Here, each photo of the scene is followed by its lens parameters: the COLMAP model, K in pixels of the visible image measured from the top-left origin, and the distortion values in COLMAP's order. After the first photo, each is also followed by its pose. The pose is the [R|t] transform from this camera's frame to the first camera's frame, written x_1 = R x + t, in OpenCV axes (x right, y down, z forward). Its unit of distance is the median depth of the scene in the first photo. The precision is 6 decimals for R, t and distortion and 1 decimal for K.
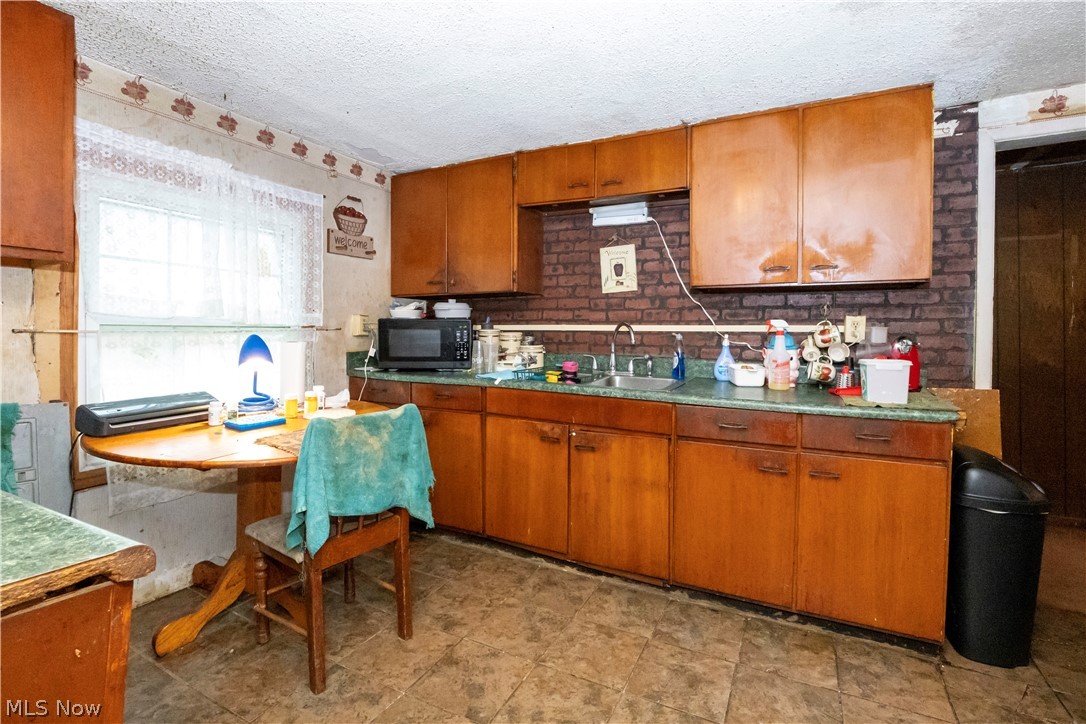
lens RADIAL K [[503.1, 0, 541.9], [0, 503.1, 340.2], [0, 0, 1]] dist [0.001667, -0.000002]
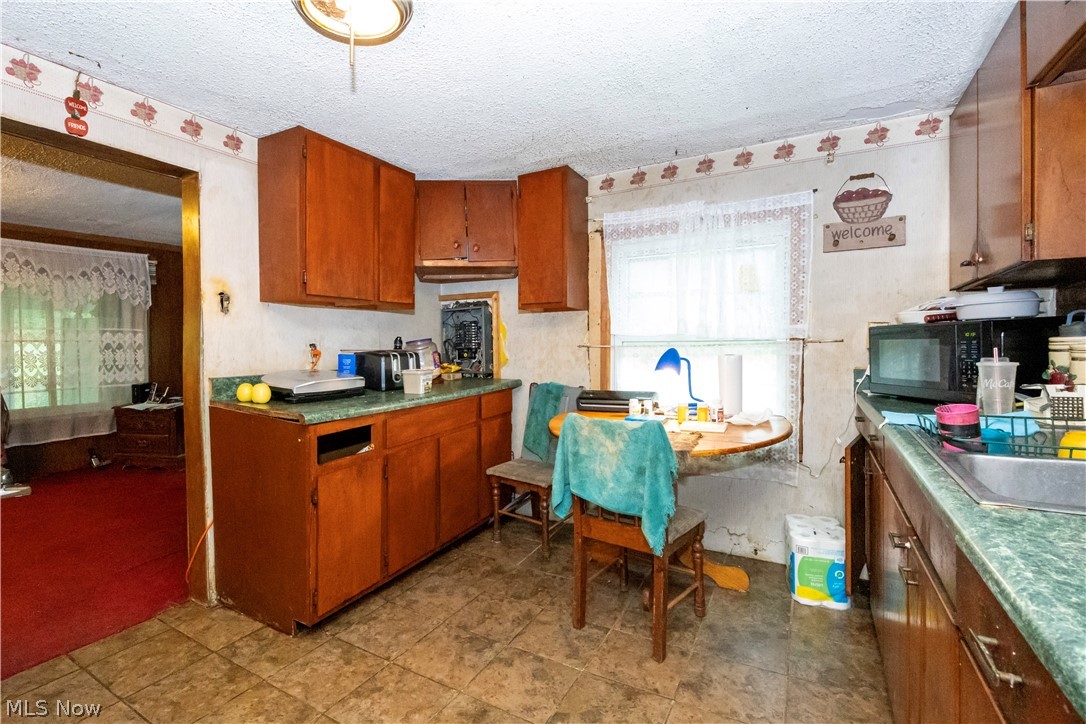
lens RADIAL K [[513.4, 0, 515.7], [0, 513.4, 358.4], [0, 0, 1]] dist [-0.002945, -0.000118]
pose [[-0.045539, 0.021725, -0.998726, 0.463324], [-0.008870, 0.999715, 0.022151, -0.007057], [0.998923, 0.009867, -0.045333, 0.490837]]
